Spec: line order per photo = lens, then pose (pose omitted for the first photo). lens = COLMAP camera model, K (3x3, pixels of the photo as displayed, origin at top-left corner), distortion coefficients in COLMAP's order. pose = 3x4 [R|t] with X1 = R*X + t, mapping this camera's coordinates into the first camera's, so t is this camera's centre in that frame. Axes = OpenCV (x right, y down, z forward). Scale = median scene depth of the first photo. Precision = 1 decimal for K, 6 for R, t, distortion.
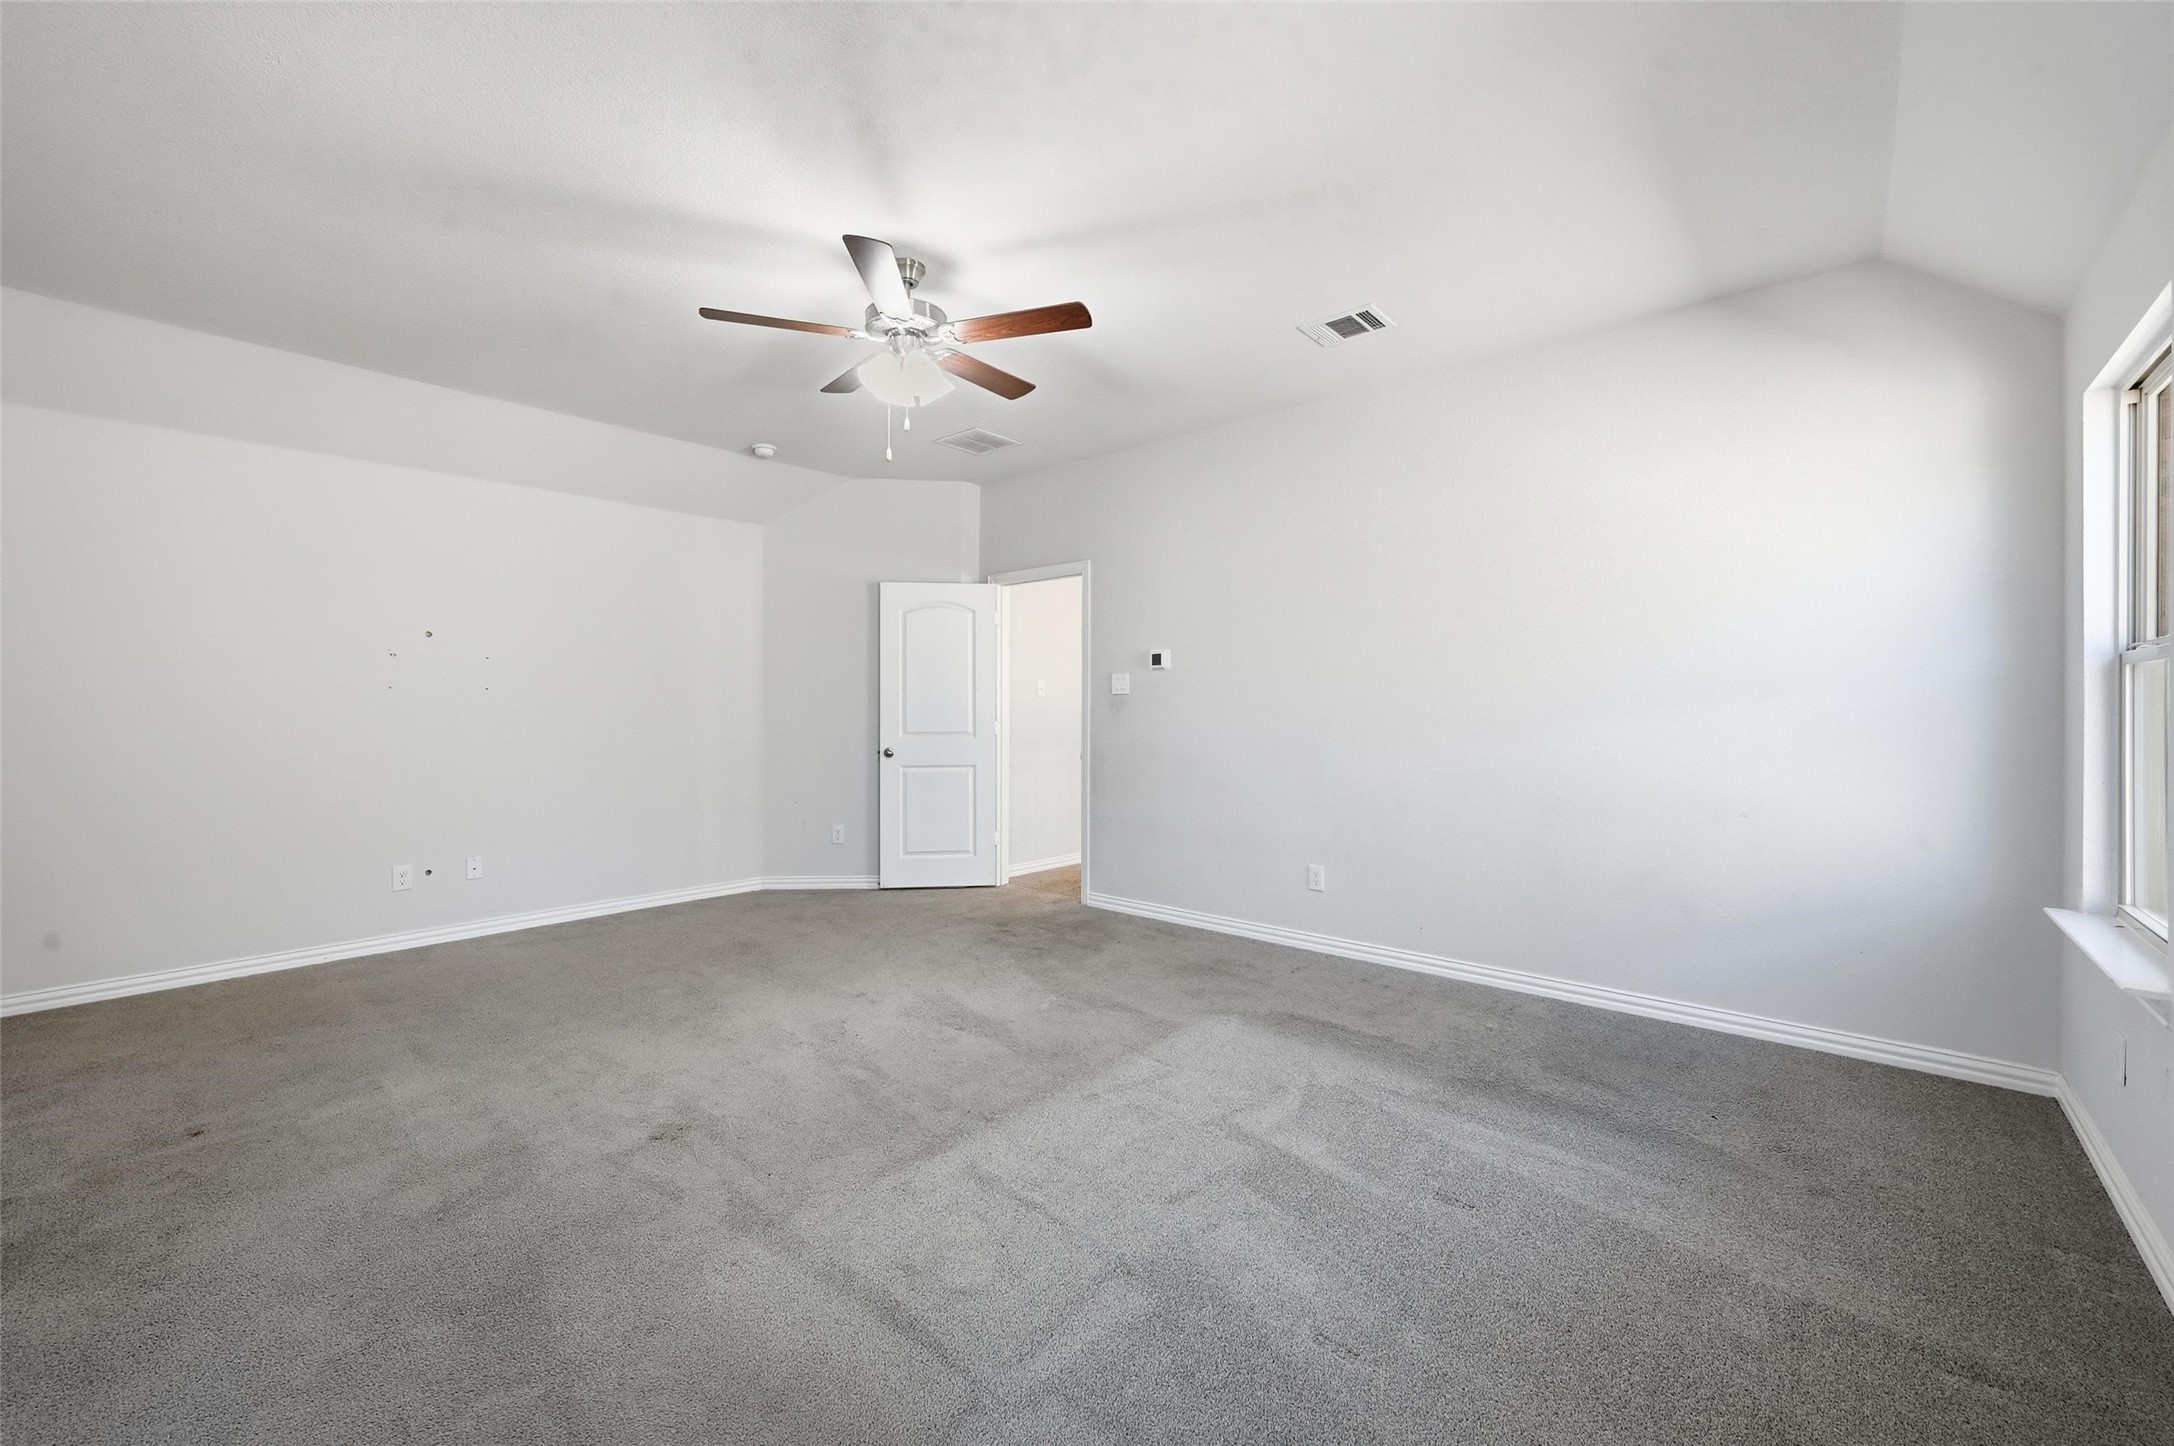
lens RADIAL K [[921.6, 0, 1079.4], [0, 921.6, 710.1], [0, 0, 1]] dist [0.000682, 0.000035]
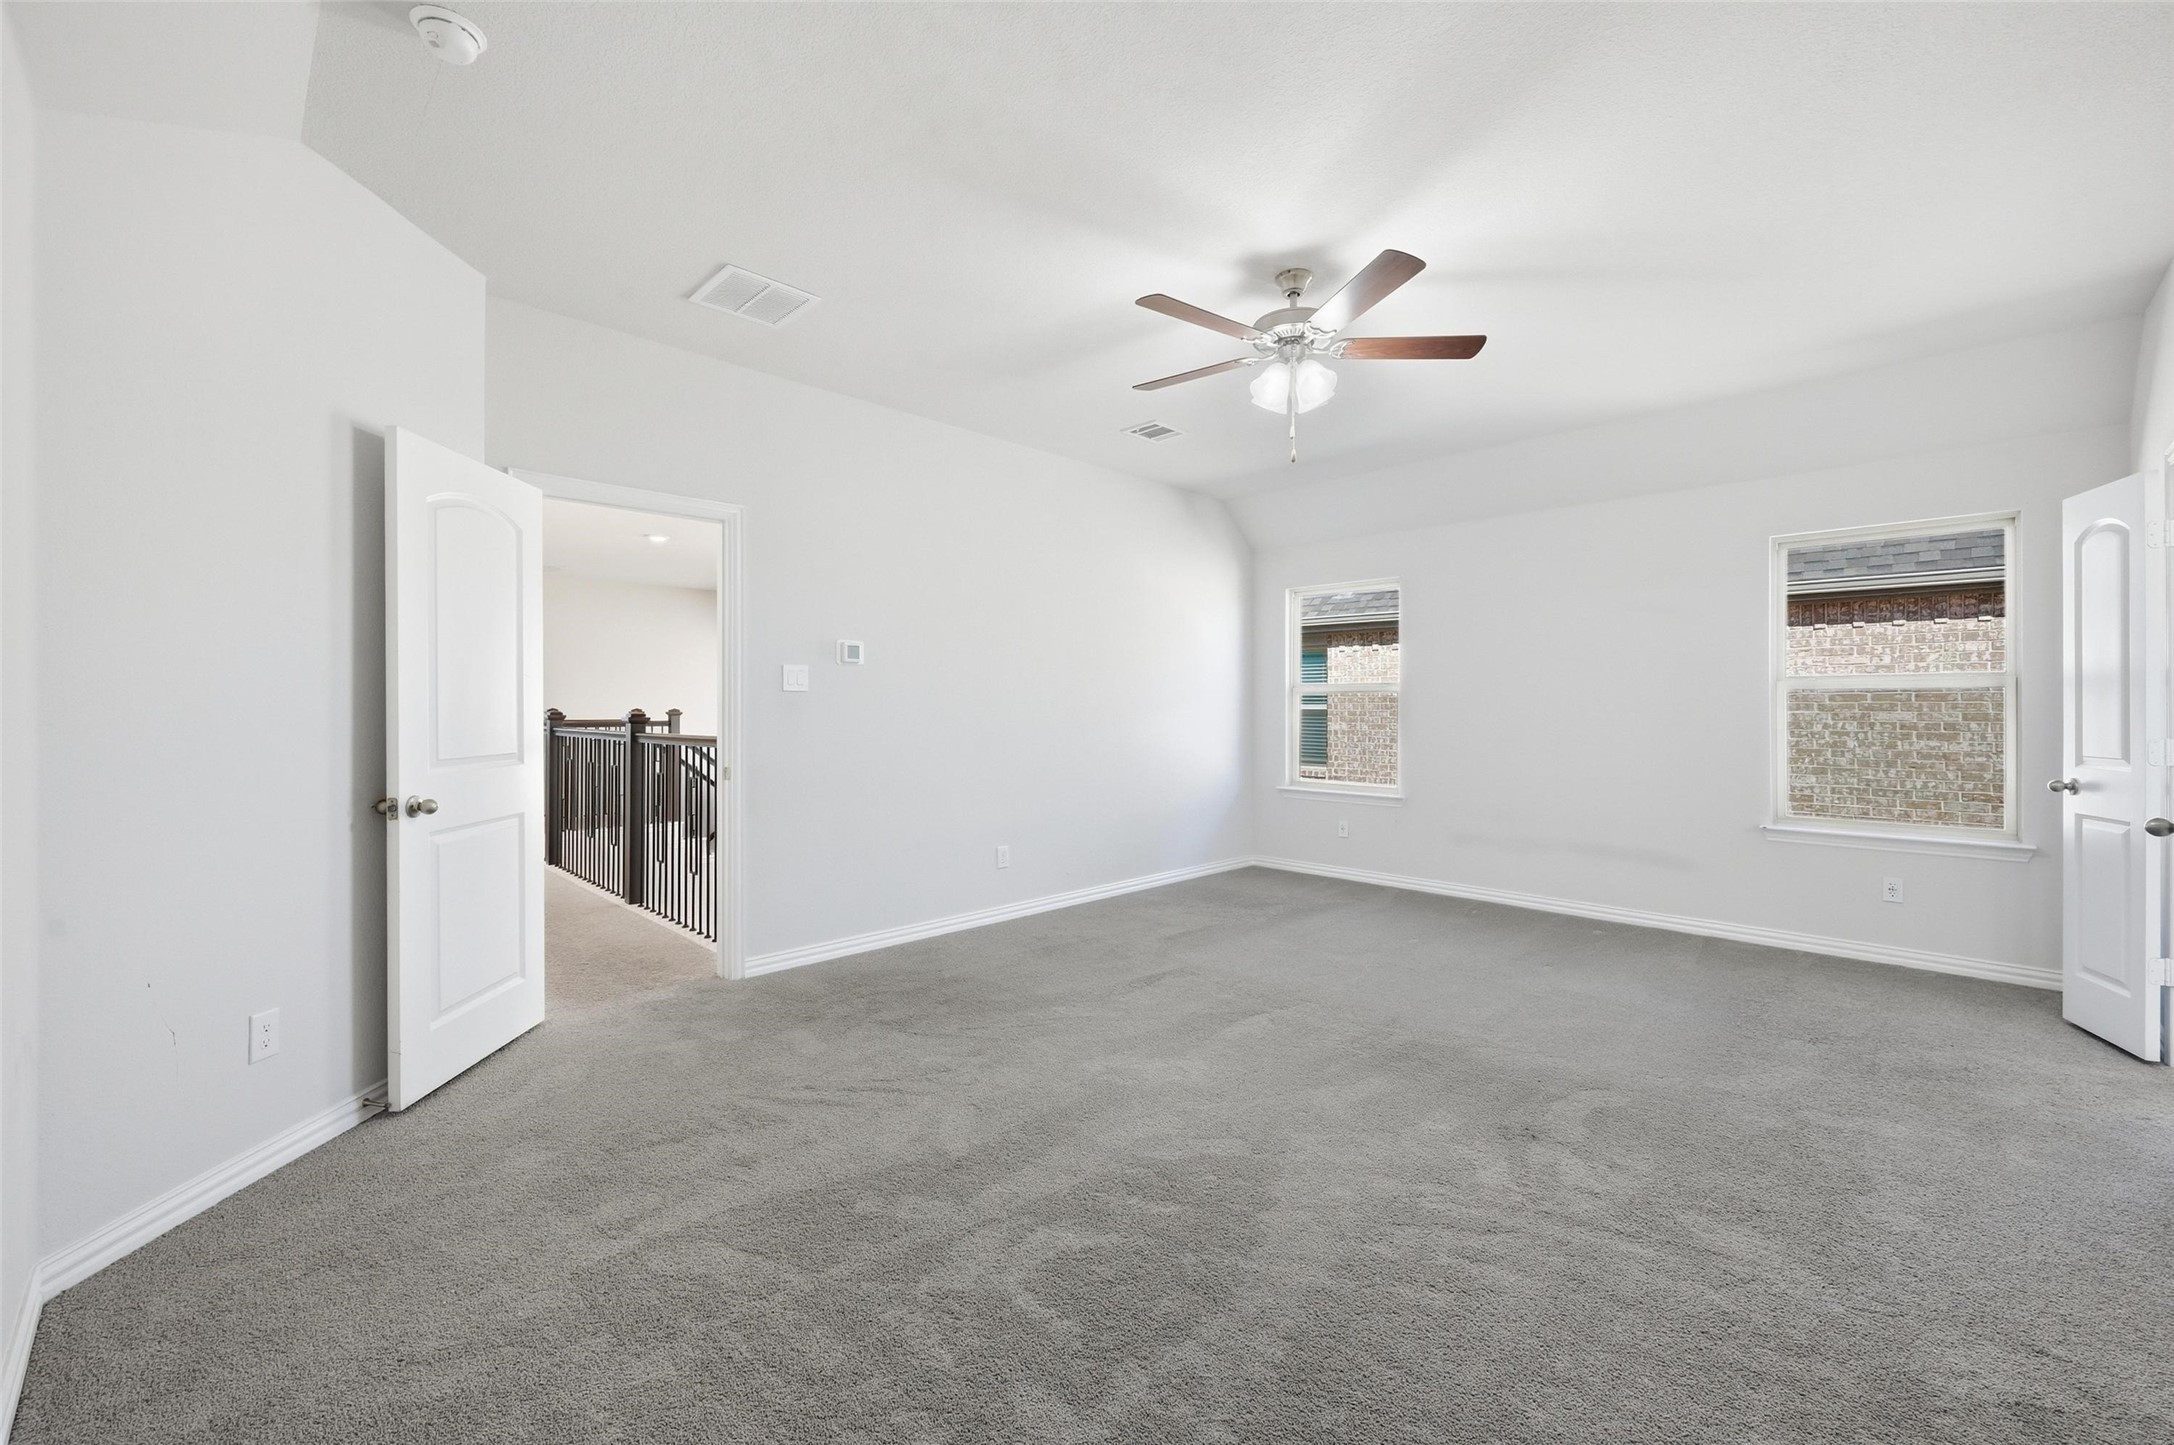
lens RADIAL K [[921.6, 0, 1079.4], [0, 921.6, 709.6], [0, 0, 1]] dist [0.000682, 0.000035]
pose [[0.010353, -0.000437, 0.999946, -0.771502], [0.004108, 0.999991, 0.000394, -0.000915], [-0.999938, 0.004104, 0.010355, 0.779054]]
